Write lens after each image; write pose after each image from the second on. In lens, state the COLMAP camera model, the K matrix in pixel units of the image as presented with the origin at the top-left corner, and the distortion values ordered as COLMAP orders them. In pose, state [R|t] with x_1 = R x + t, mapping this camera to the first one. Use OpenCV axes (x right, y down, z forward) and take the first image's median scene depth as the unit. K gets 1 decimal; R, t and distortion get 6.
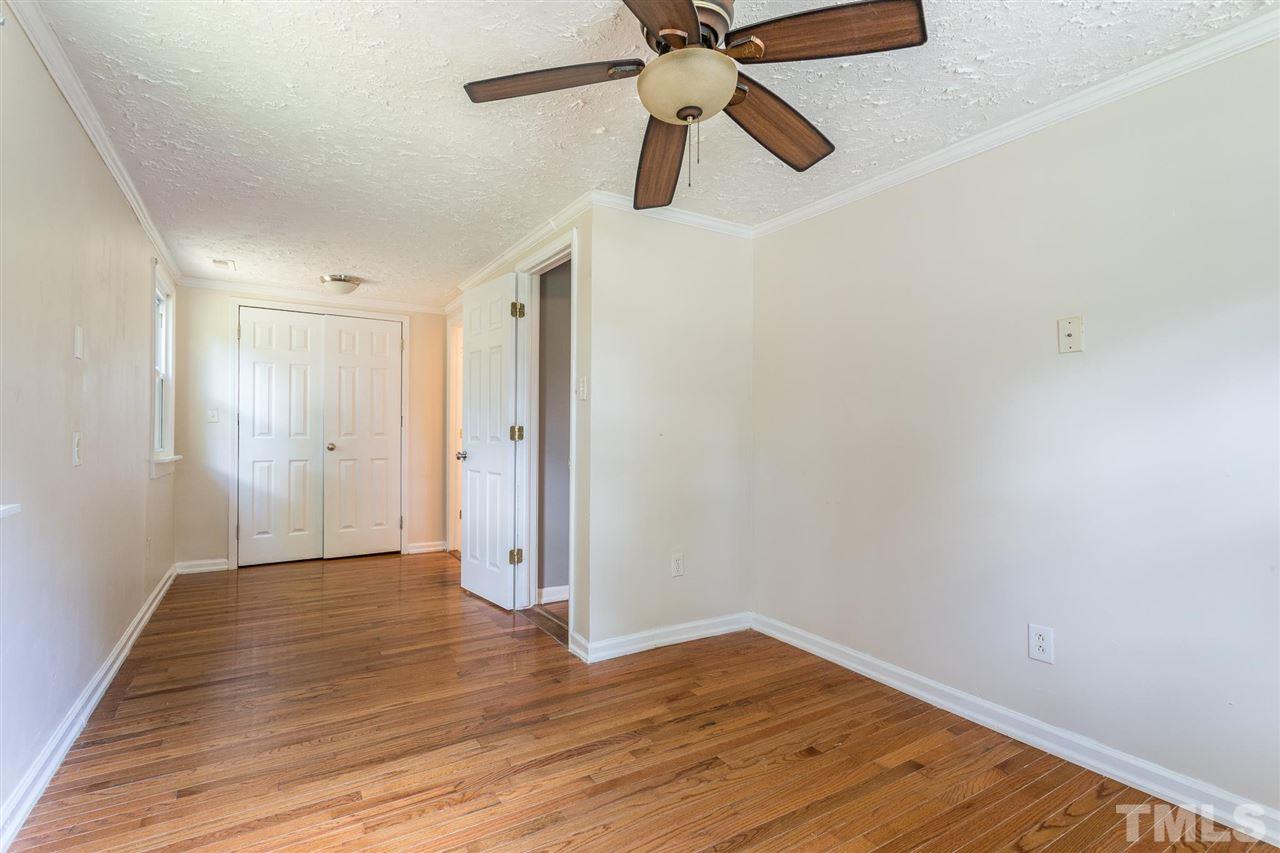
lens RADIAL K [[611.8, 0, 640.2], [0, 611.8, 428.1], [0, 0, 1]] dist [0.001364, -0.000063]
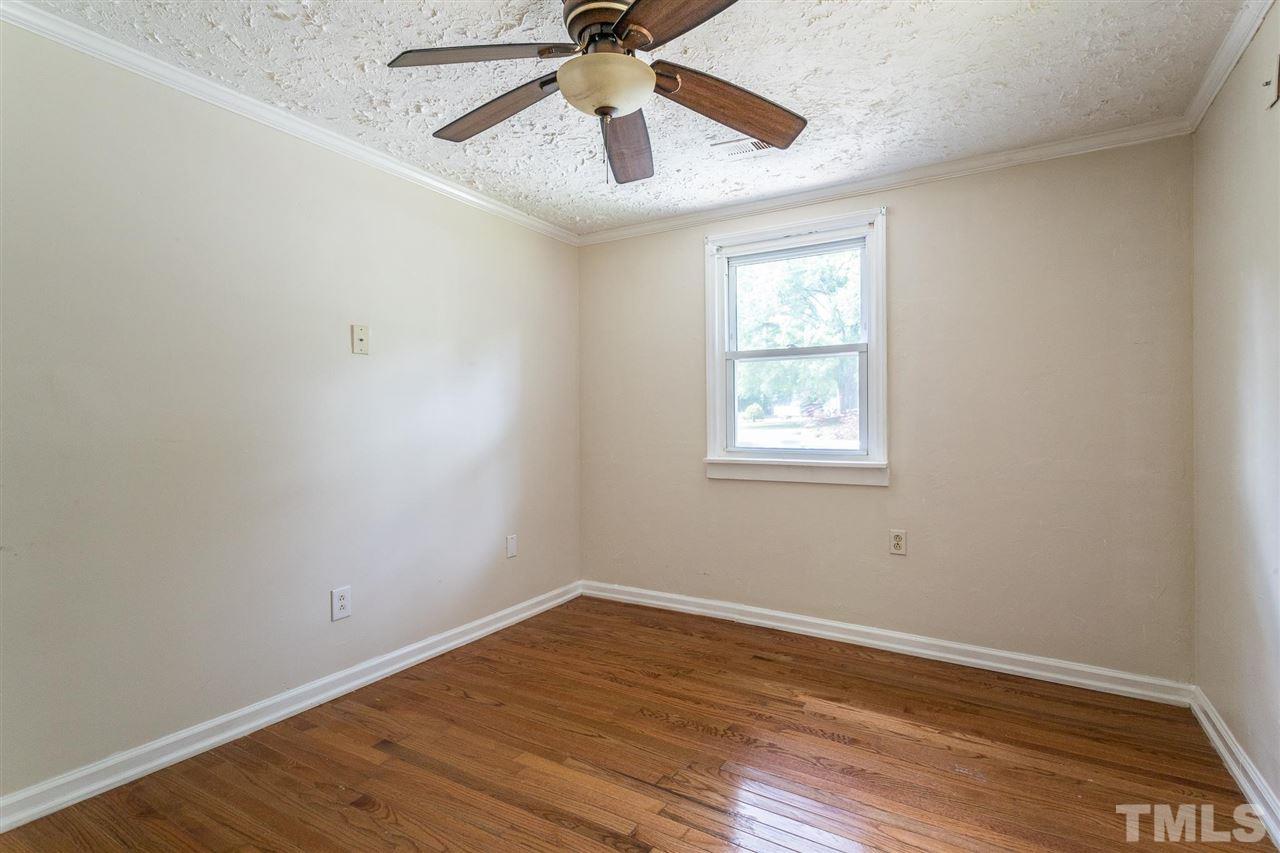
lens RADIAL K [[611.8, 0, 646.8], [0, 611.8, 413.8], [0, 0, 1]] dist [0.001364, -0.000063]
pose [[-0.462592, 0.006289, 0.886549, -0.606357], [-0.003520, 0.999954, -0.008930, 0.004449], [-0.886564, -0.007252, -0.462549, 0.988189]]
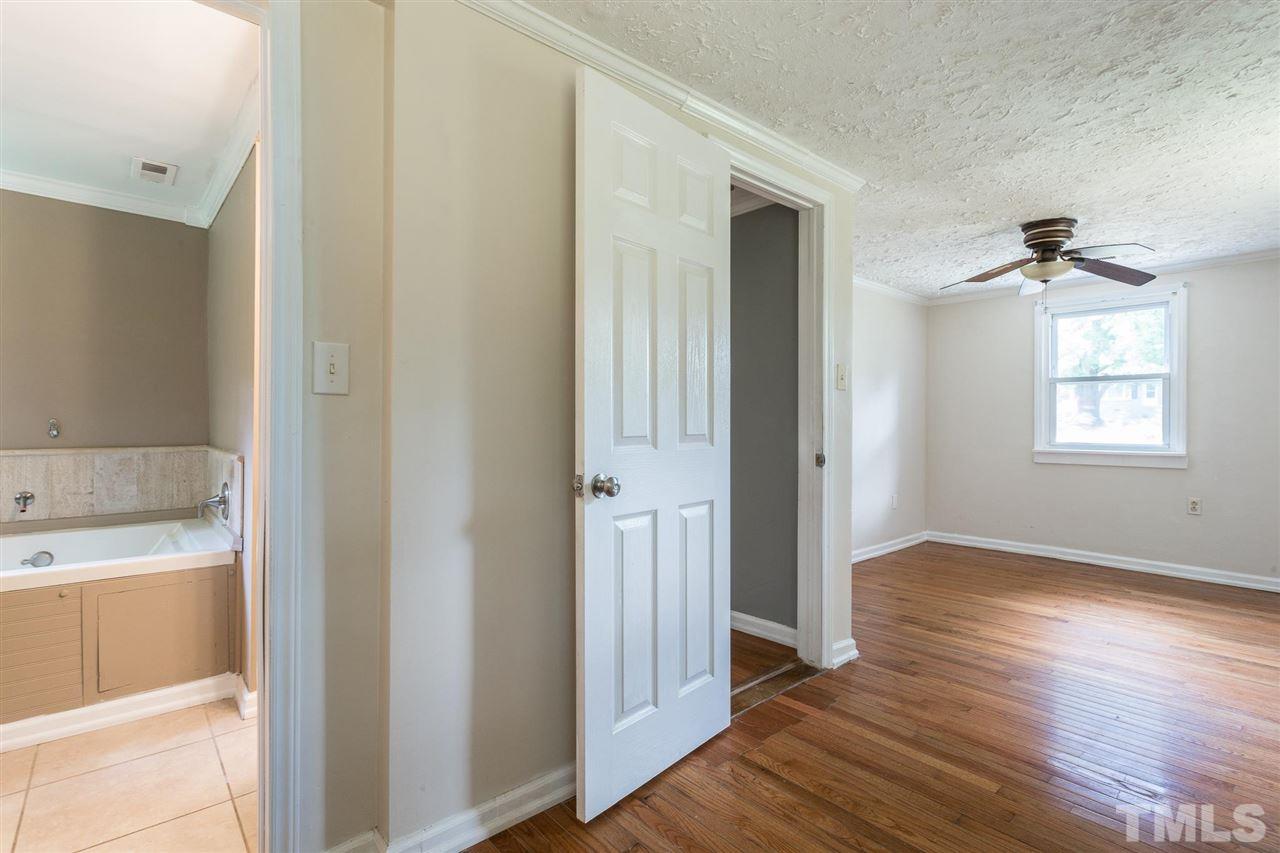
lens RADIAL K [[611.8, 0, 639.8], [0, 611.8, 422.7], [0, 0, 1]] dist [0.001364, -0.000063]
pose [[-0.172296, -0.005536, 0.985030, -1.344863], [-0.004747, 0.999977, 0.004790, -0.002424], [-0.985034, -0.003851, -0.172318, 2.032452]]
